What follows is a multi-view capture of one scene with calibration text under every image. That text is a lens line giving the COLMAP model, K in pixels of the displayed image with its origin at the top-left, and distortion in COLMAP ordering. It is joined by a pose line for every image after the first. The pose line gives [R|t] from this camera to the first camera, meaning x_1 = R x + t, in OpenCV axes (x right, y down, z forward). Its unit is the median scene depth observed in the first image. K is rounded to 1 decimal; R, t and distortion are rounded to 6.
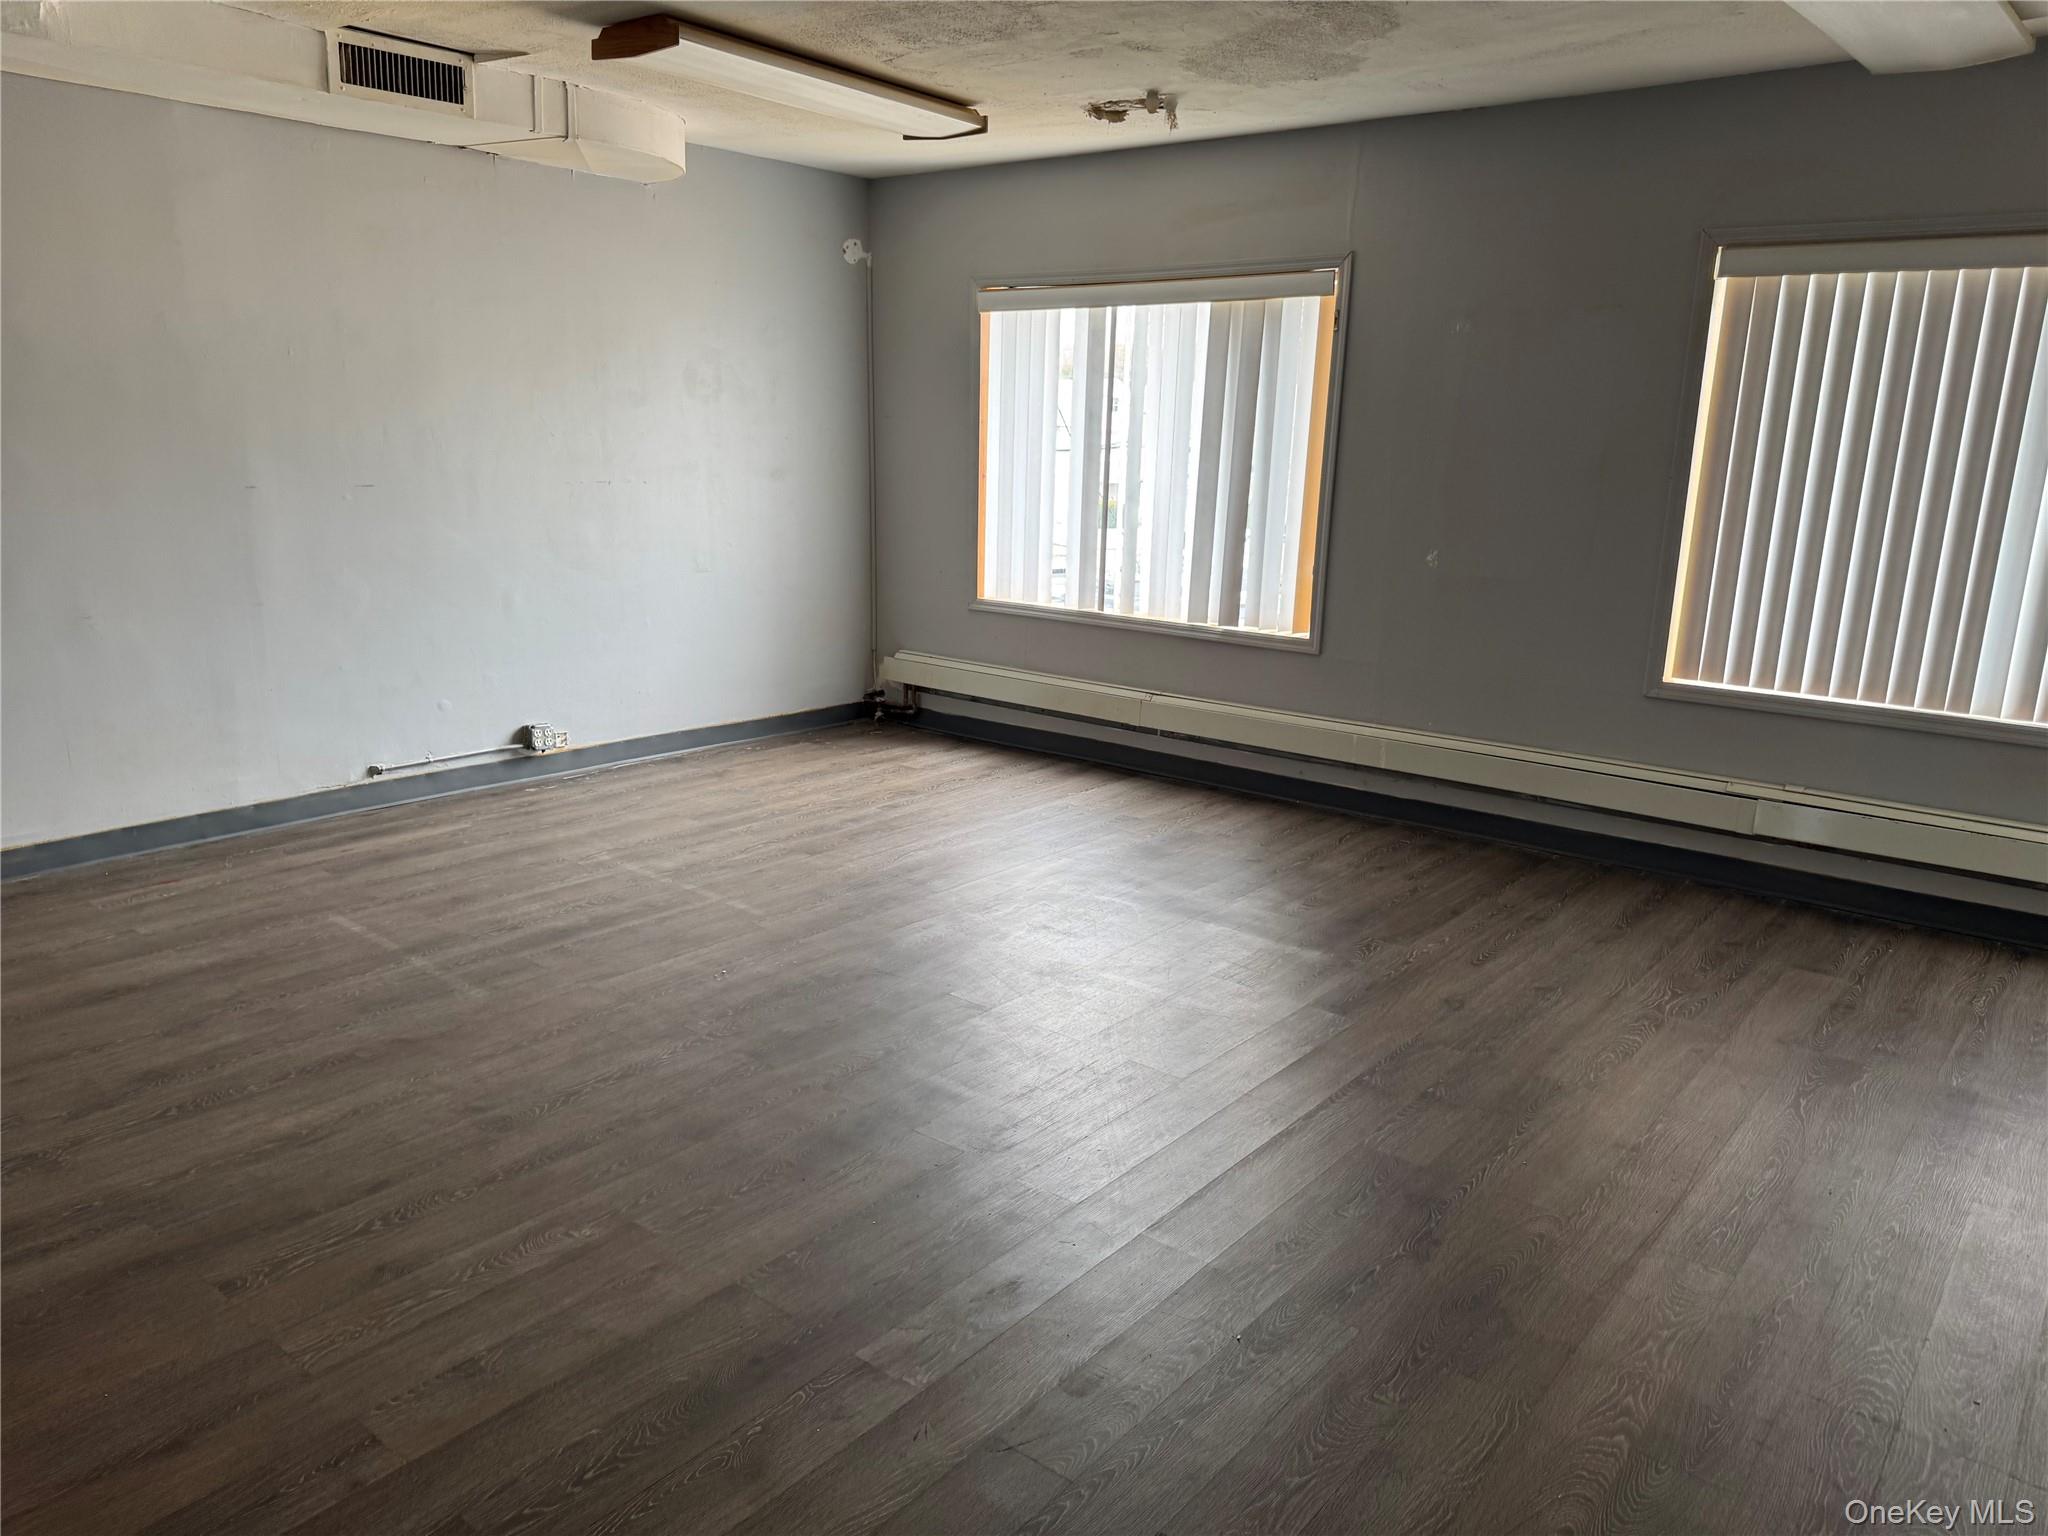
lens RADIAL K [[1461.1, 0, 1024.0], [0, 1461.1, 768.0], [0, 0, 1]] dist [0.118612, -0.174934]
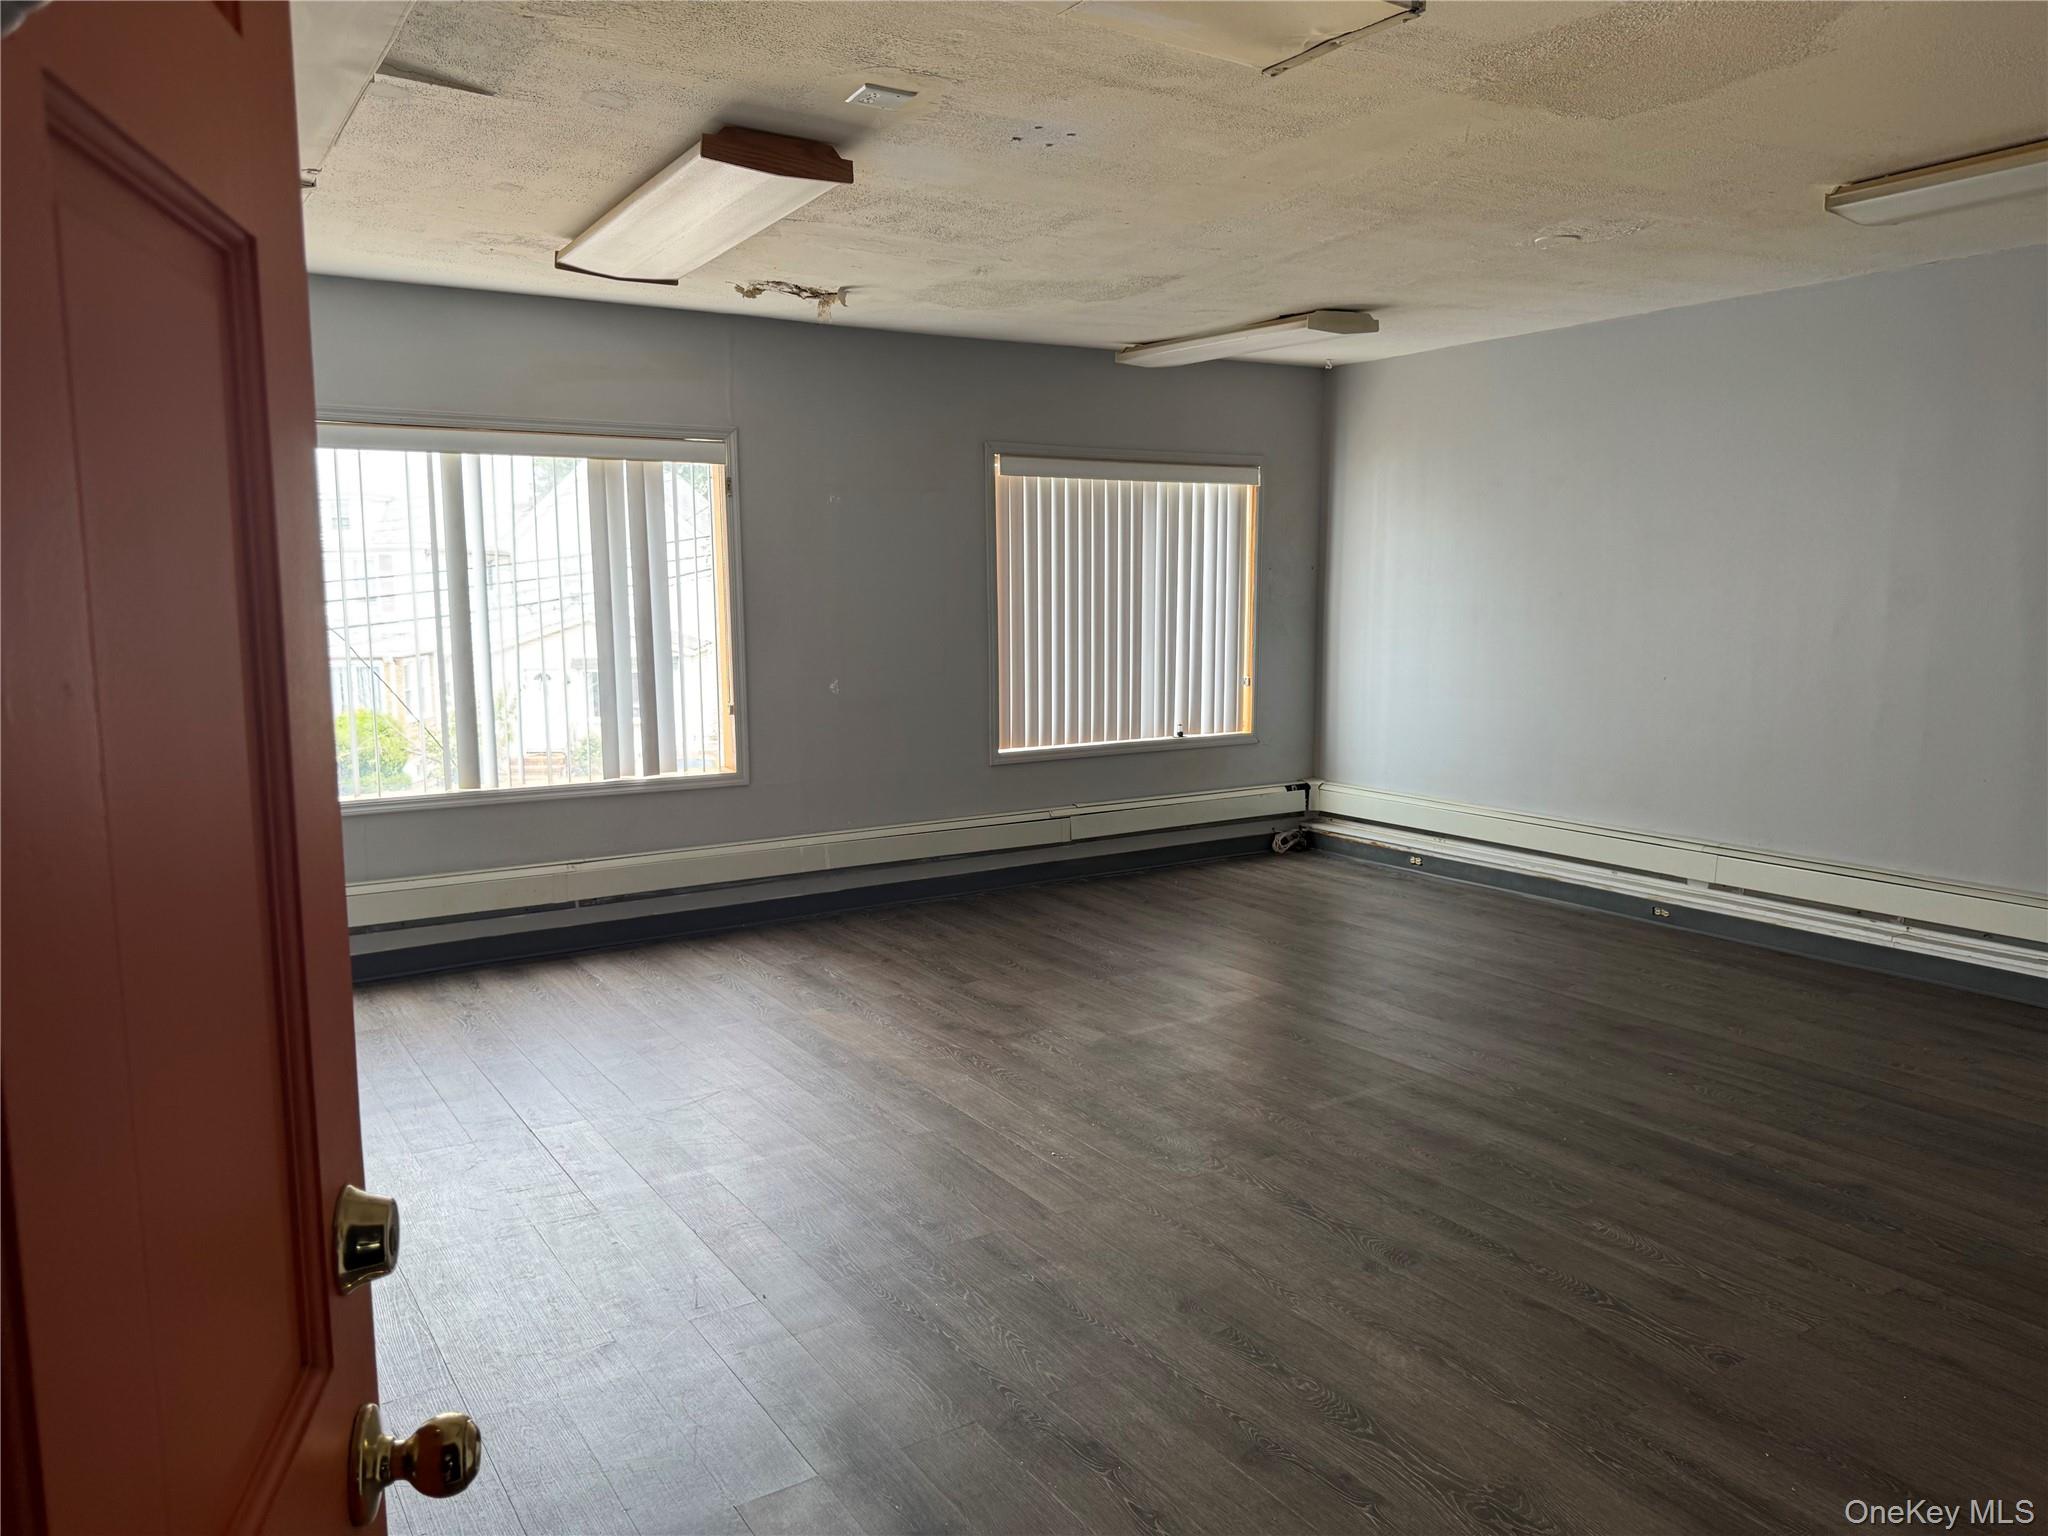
lens RADIAL K [[1420.5, 0, 1024.0], [0, 1420.5, 768.0], [0, 0, 1]] dist [0.064071, -0.089552]
pose [[0.311781, -0.149572, 0.938308, -0.755063], [0.227628, 0.970532, 0.079073, -0.132301], [-0.922485, 0.188932, 0.336640, 0.478173]]
